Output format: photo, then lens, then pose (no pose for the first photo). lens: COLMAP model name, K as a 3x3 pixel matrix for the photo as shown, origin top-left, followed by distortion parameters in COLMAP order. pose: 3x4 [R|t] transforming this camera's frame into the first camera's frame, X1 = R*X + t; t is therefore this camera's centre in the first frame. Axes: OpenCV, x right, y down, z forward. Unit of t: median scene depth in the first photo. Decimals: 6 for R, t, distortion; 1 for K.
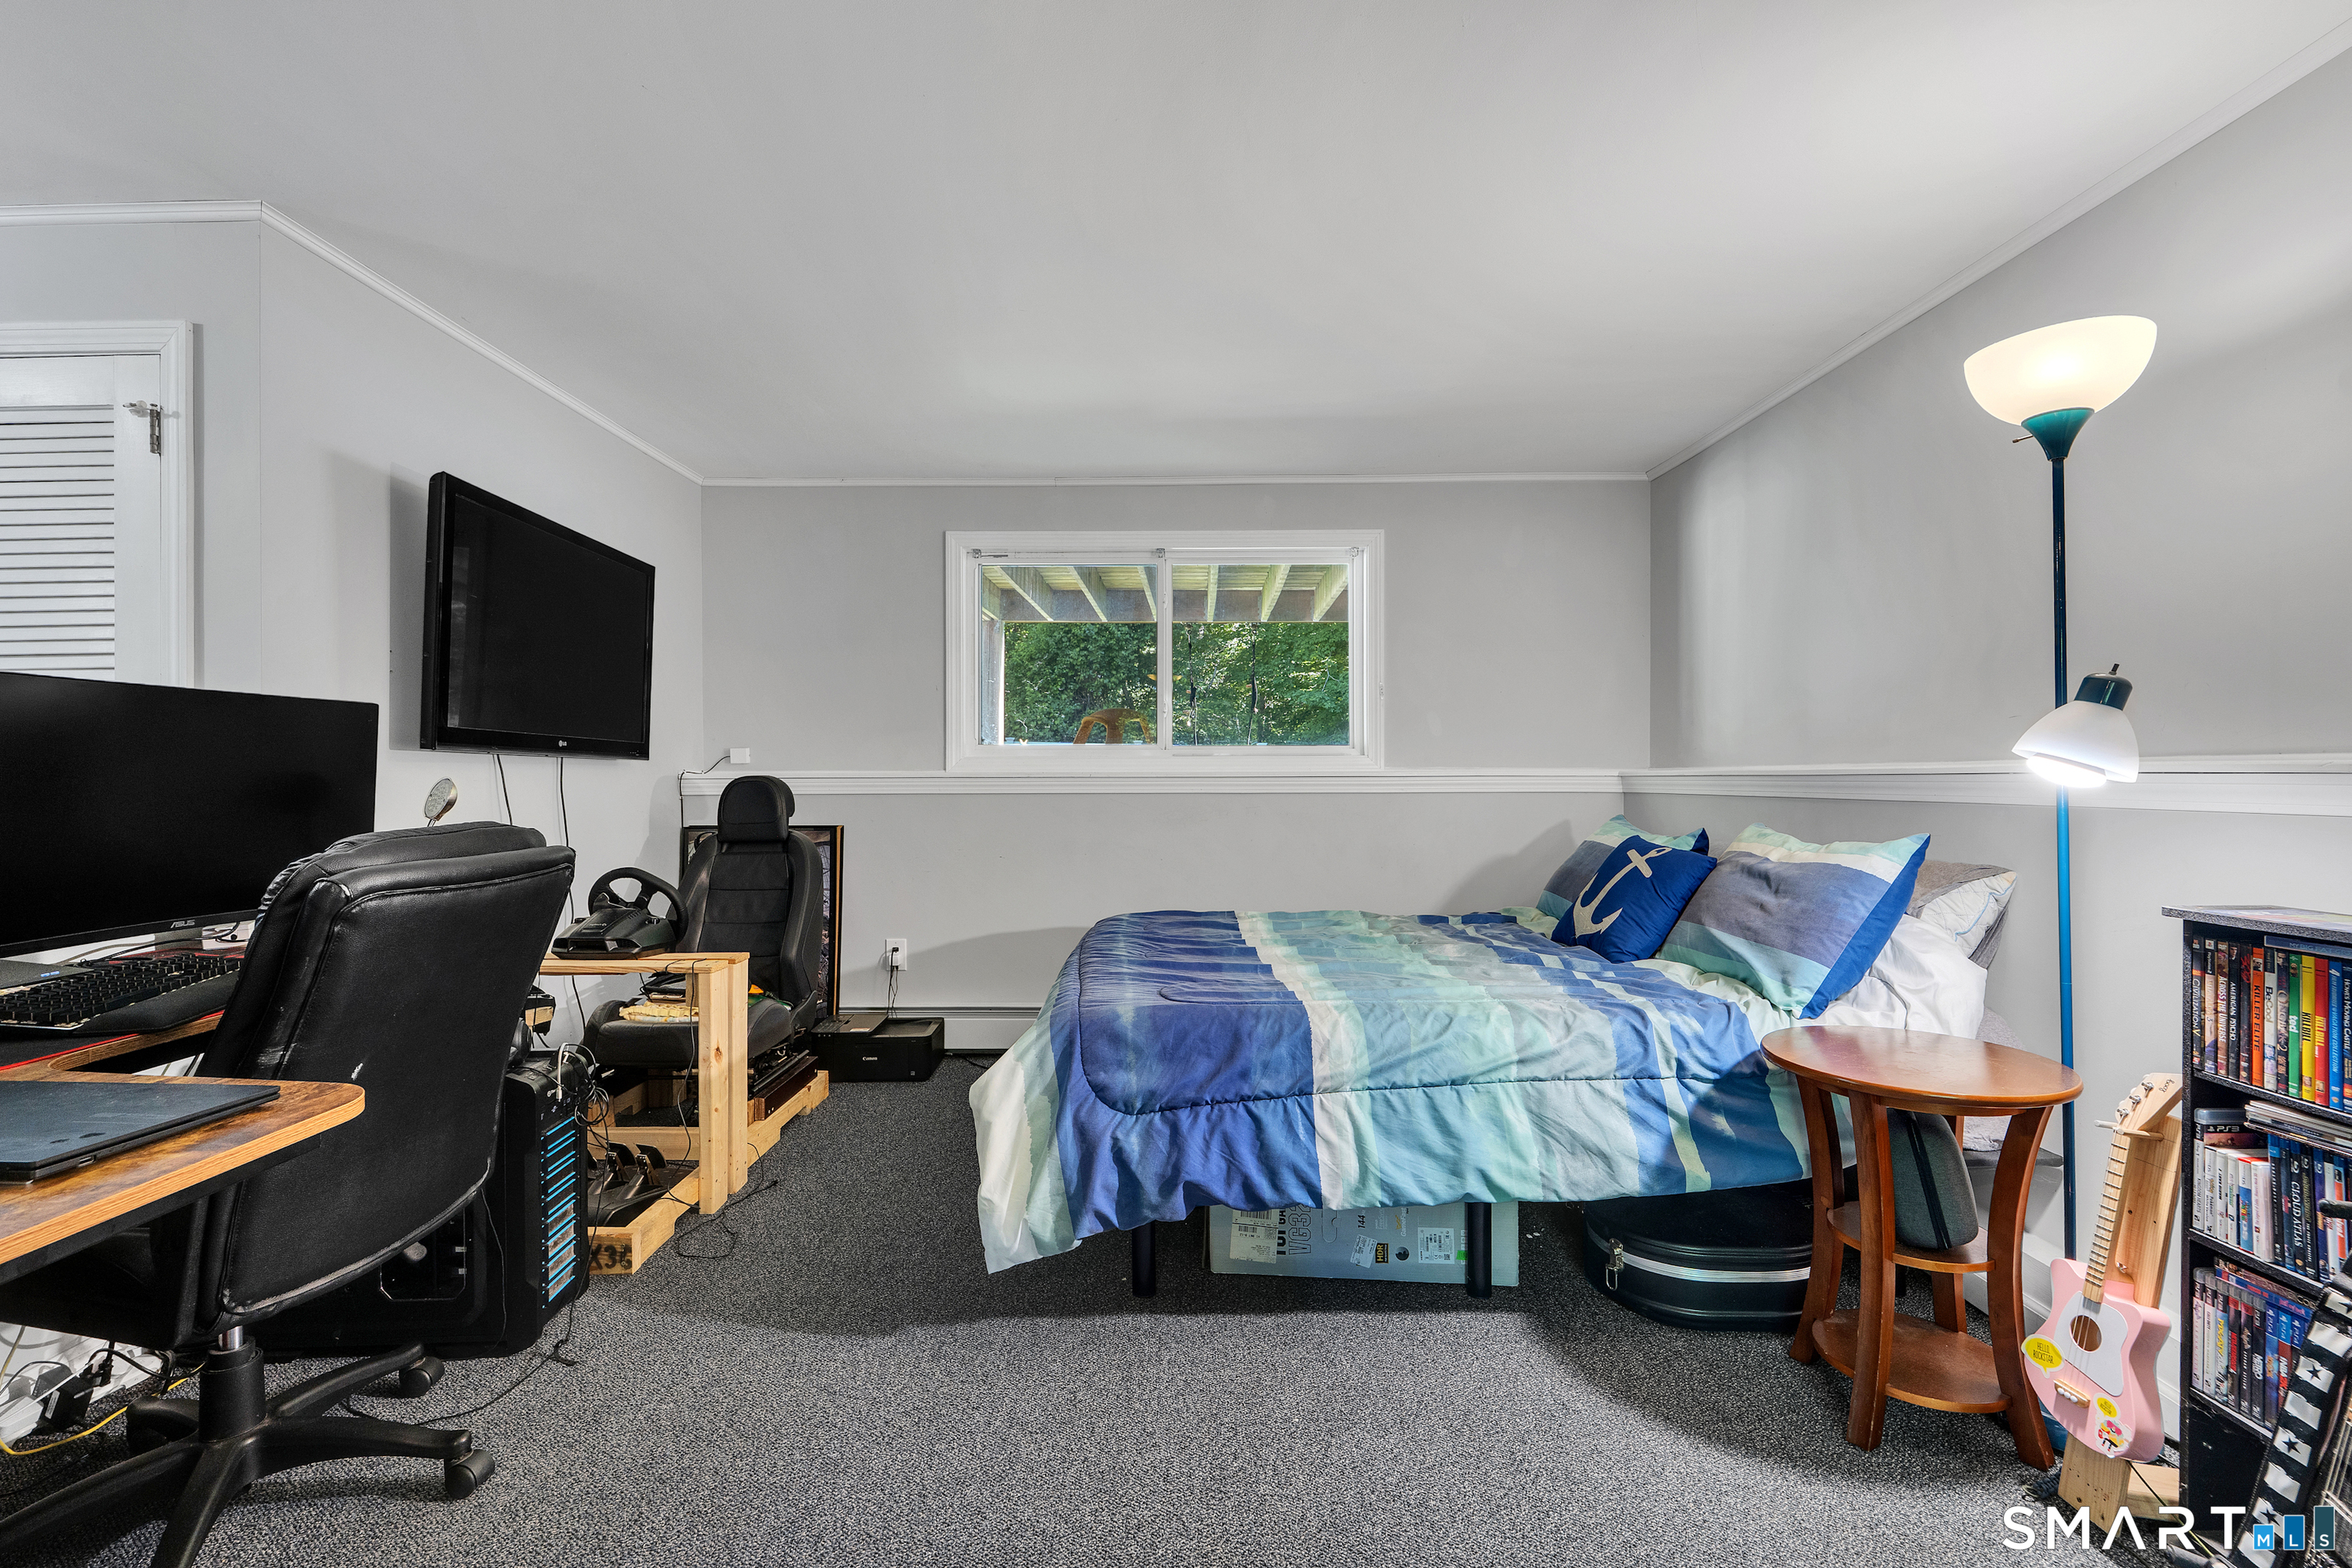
lens RADIAL K [[1042.7, 0, 1181.1], [0, 1042.7, 781.8], [0, 0, 1]] dist [-0.001434, -0.000829]
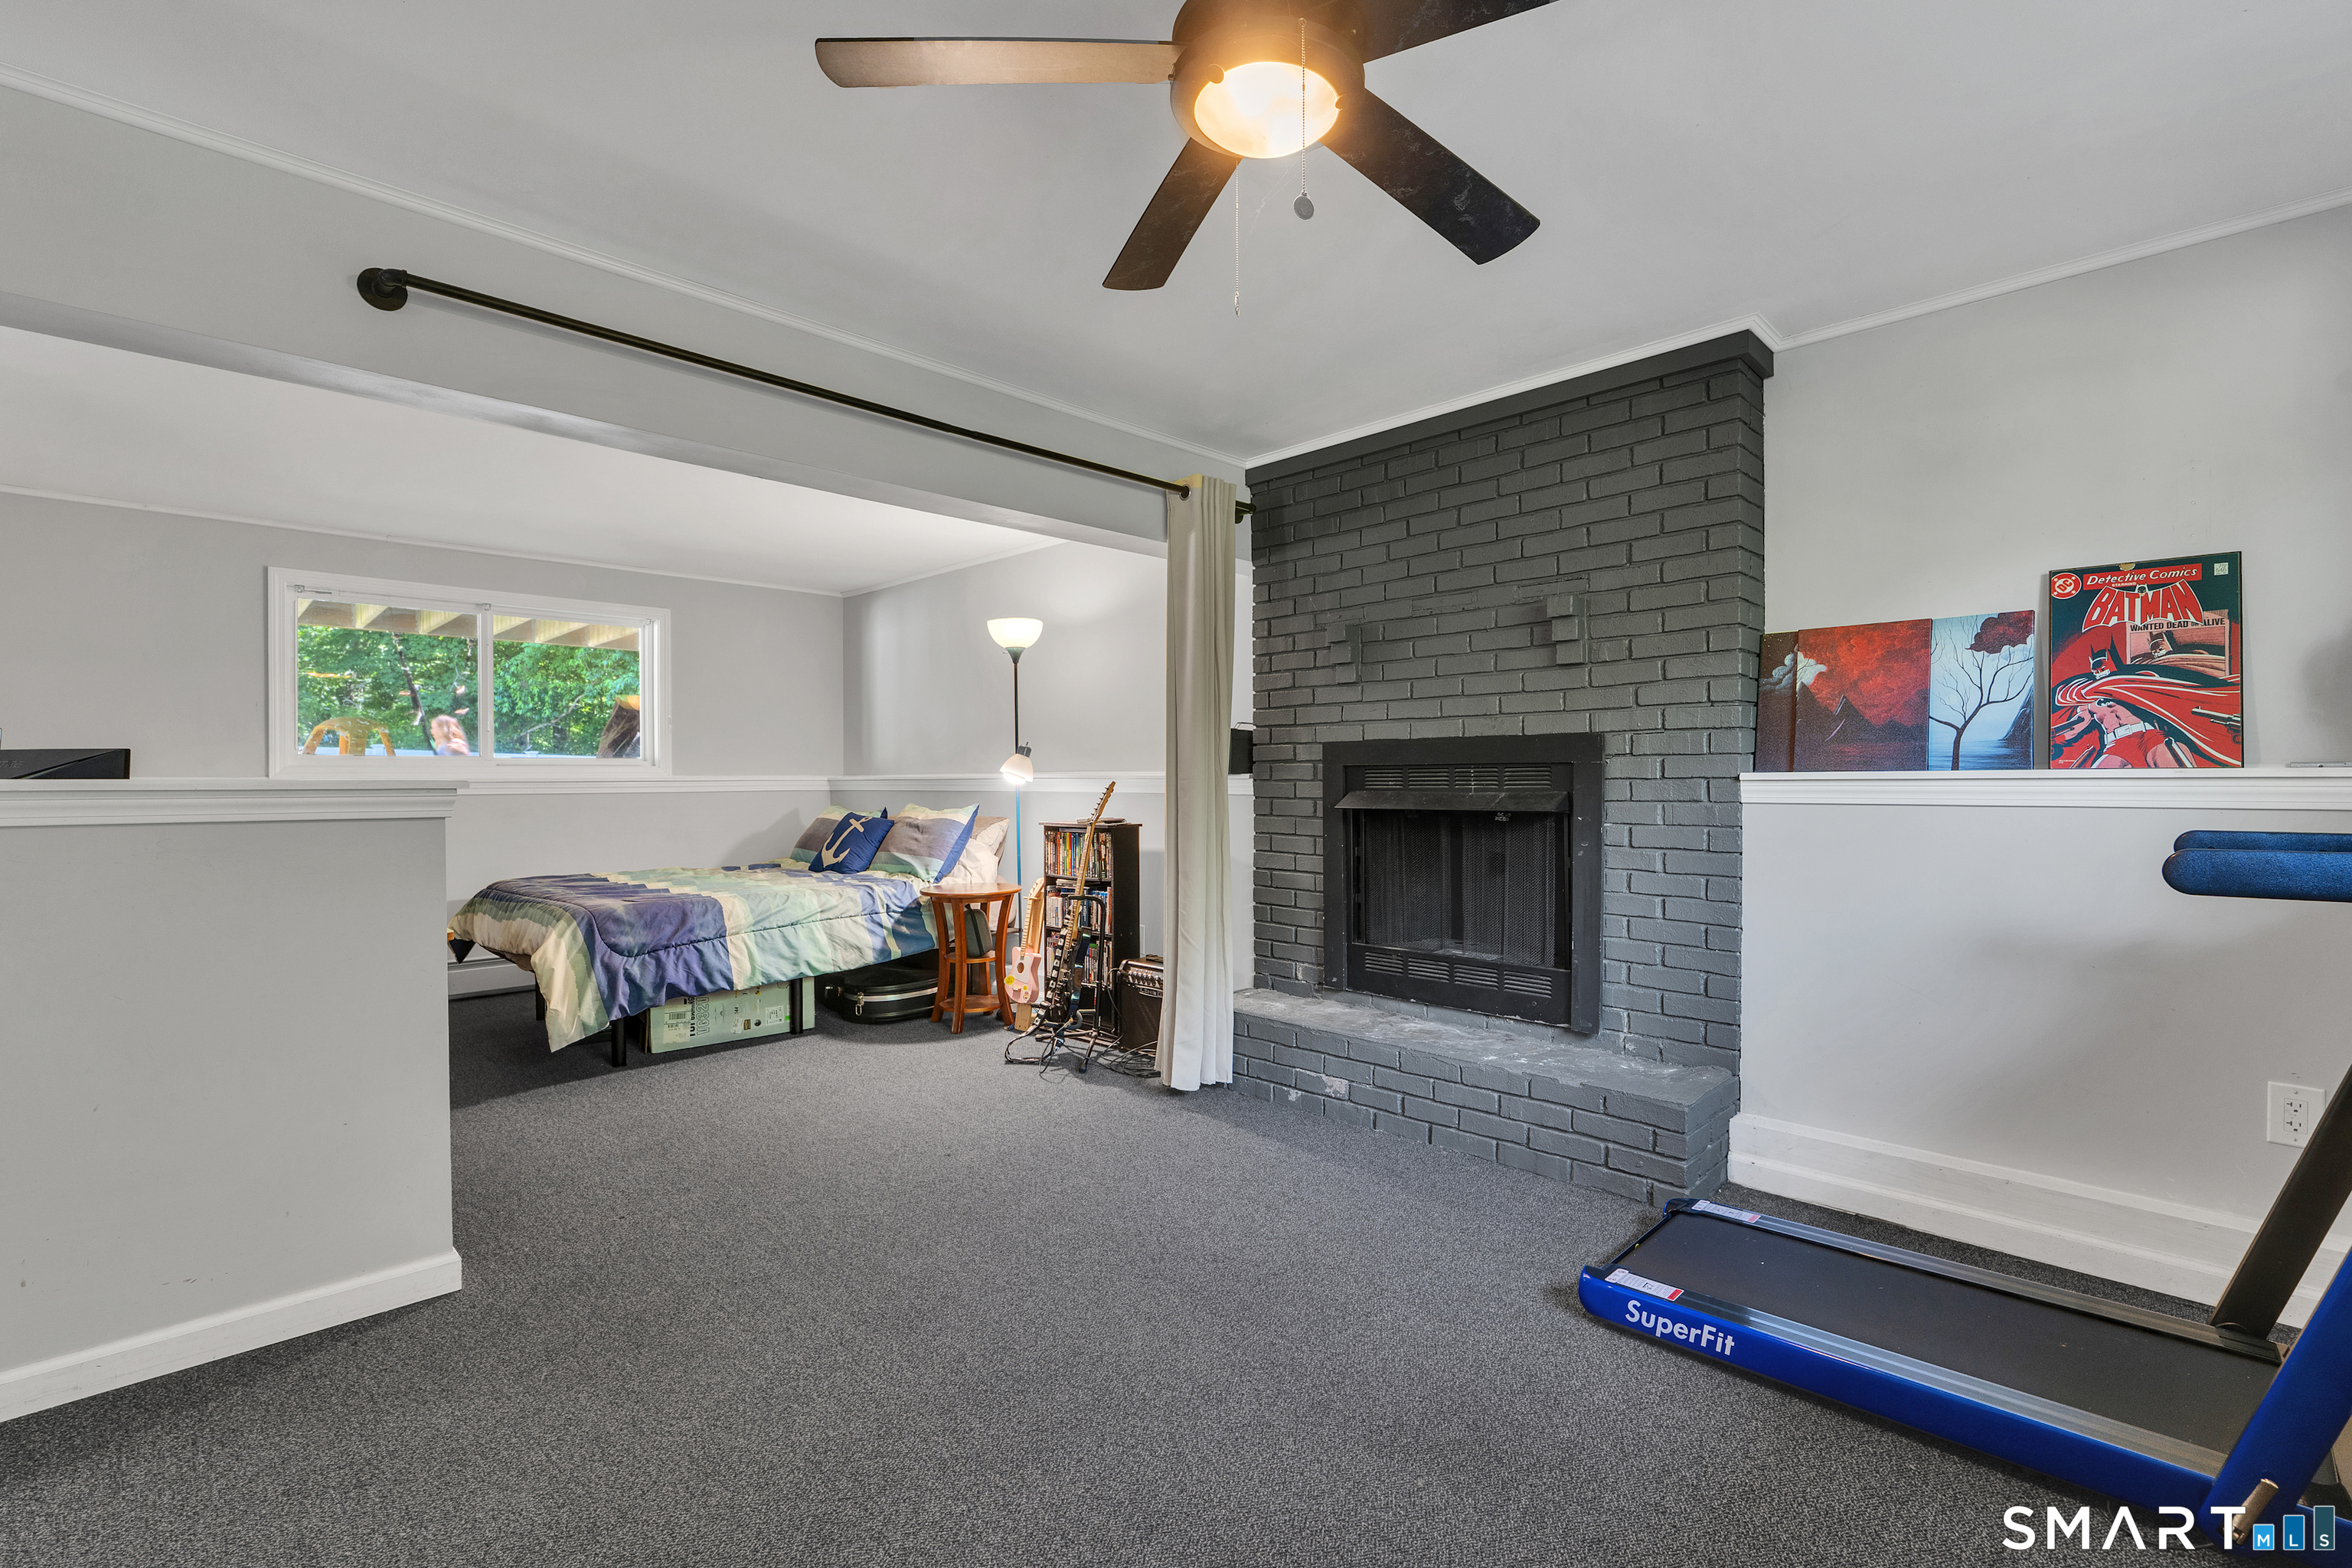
lens RADIAL K [[1042.7, 0, 1168.6], [0, 1042.7, 781.6], [0, 0, 1]] dist [-0.001434, -0.000829]
pose [[0.709997, -0.004499, 0.704190, -0.701548], [0.006627, 0.999978, -0.000293, 0.002325], [-0.704173, 0.004874, 0.710011, -1.072293]]
